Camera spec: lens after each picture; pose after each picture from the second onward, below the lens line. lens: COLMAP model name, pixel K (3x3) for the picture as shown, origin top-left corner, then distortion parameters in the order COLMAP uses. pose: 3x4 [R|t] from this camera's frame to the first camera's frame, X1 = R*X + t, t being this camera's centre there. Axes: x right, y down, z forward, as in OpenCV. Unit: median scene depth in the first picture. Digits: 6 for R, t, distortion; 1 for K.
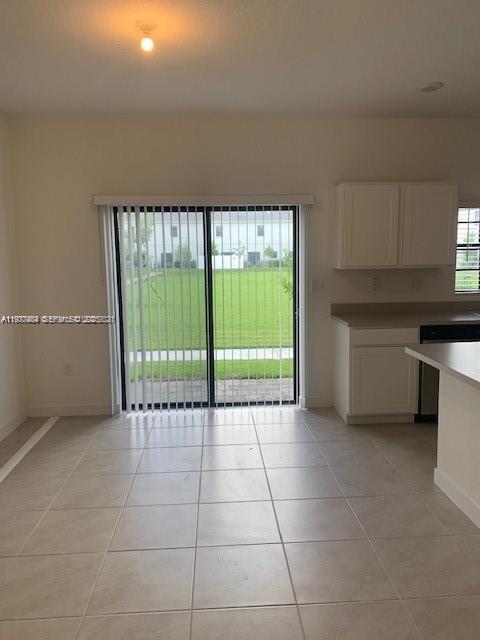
lens RADIAL K [[491.7, 0, 240.2], [0, 491.7, 314.1], [0, 0, 1]] dist [0.040784, -0.024611]
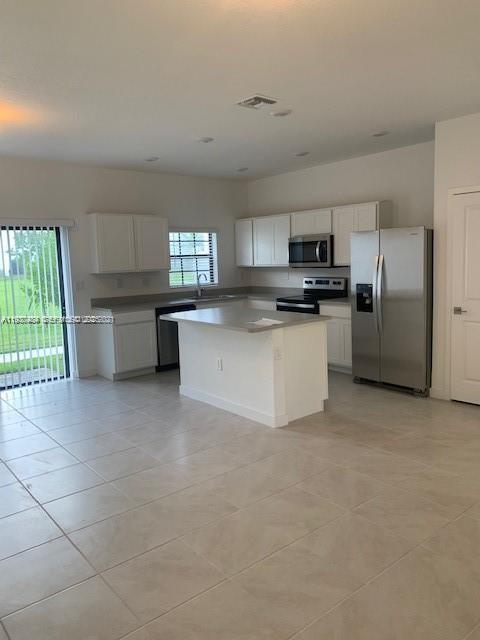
lens RADIAL K [[491.7, 0, 236.9], [0, 491.7, 315.2], [0, 0, 1]] dist [0.040784, -0.024611]
pose [[0.808243, -0.079955, 0.583396, -0.309084], [0.088489, 0.995980, 0.013907, 0.043833], [-0.582163, 0.040384, 0.812069, -0.375987]]
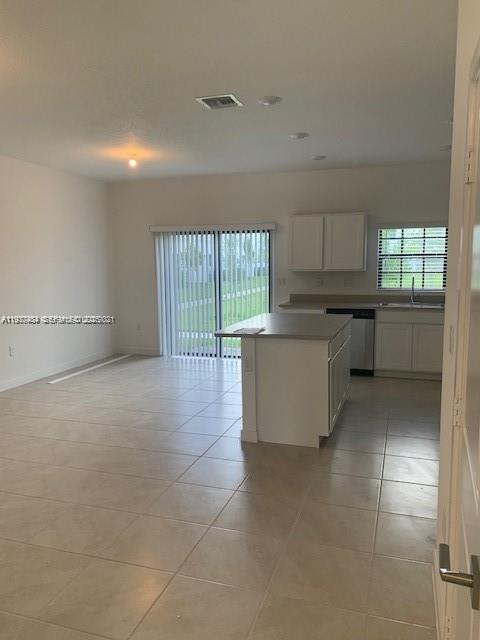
lens RADIAL K [[491.7, 0, 240.4], [0, 491.7, 324.1], [0, 0, 1]] dist [0.040784, -0.024611]
pose [[0.926589, 0.053692, -0.372223, 0.641539], [-0.047747, 0.998542, 0.025180, 0.043067], [0.373033, -0.005559, 0.927802, -0.481821]]
